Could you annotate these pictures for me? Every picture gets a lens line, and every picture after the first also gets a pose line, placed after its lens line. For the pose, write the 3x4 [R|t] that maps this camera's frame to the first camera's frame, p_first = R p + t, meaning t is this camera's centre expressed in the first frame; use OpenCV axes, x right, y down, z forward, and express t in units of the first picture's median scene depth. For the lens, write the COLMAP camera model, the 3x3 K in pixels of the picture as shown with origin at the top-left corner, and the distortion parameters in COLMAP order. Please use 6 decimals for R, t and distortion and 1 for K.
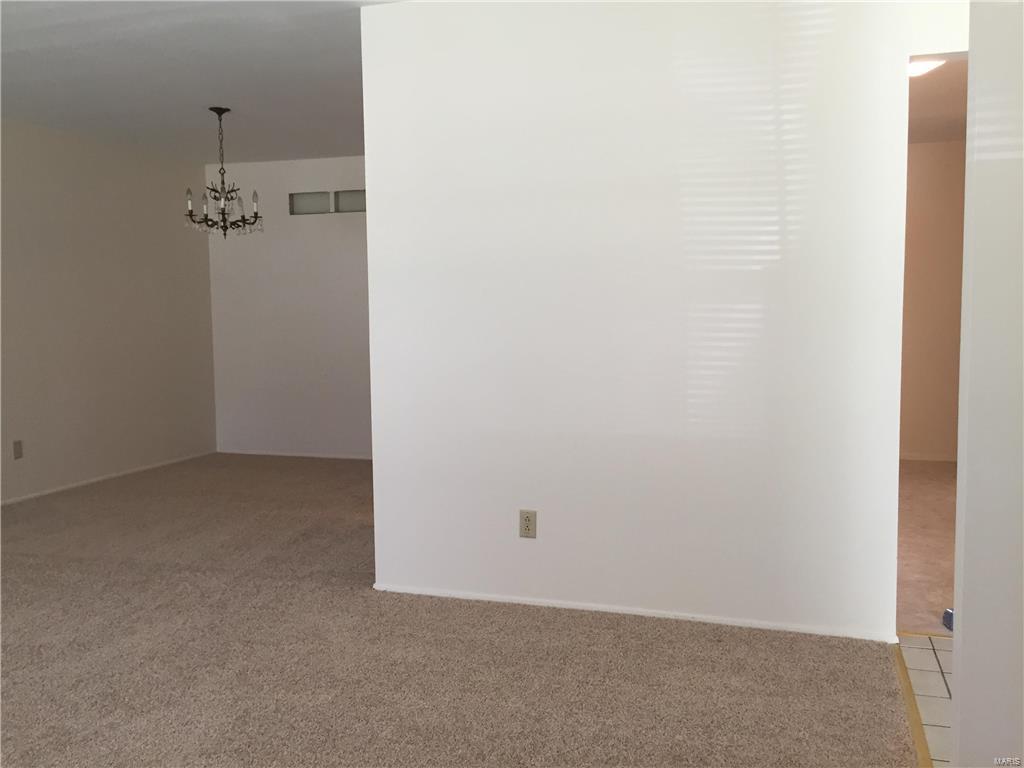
lens RADIAL K [[884.4, 0, 517.5], [0, 884.4, 382.0], [0, 0, 1]] dist [0.094990, -0.139335]
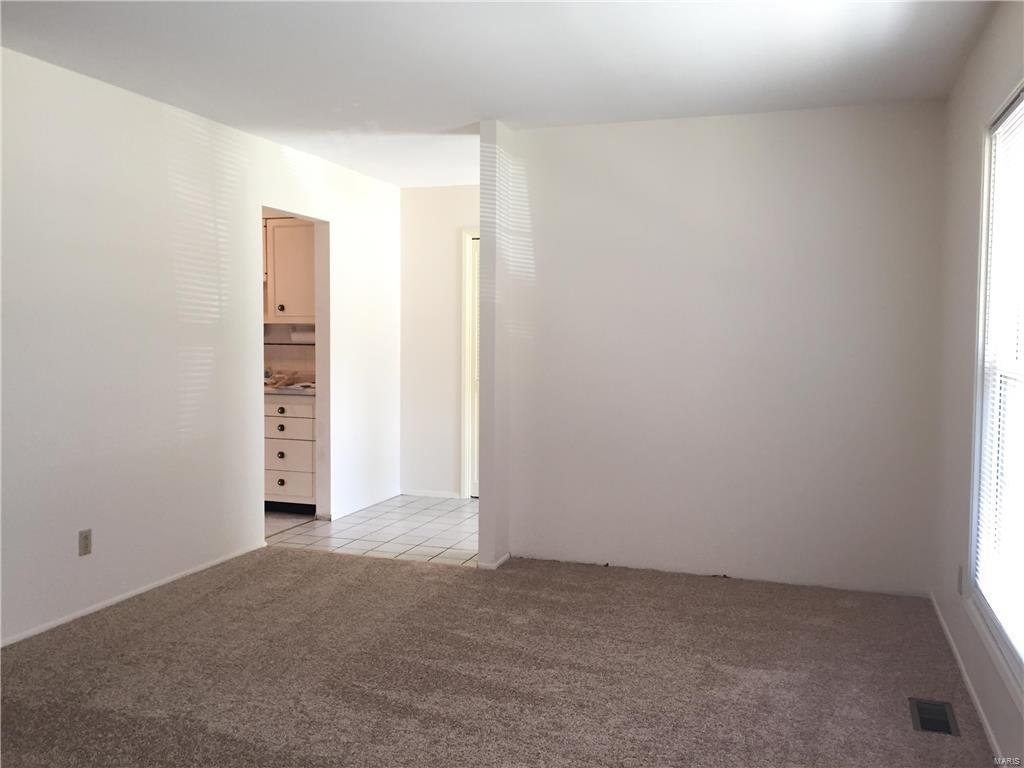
lens RADIAL K [[884.4, 0, 517.5], [0, 884.4, 382.0], [0, 0, 1]] dist [0.094990, -0.139335]
pose [[0.014543, -0.046907, 0.998793, -1.109424], [0.072276, 0.996335, 0.045739, -0.054422], [-0.997279, 0.071524, 0.017880, 0.422630]]
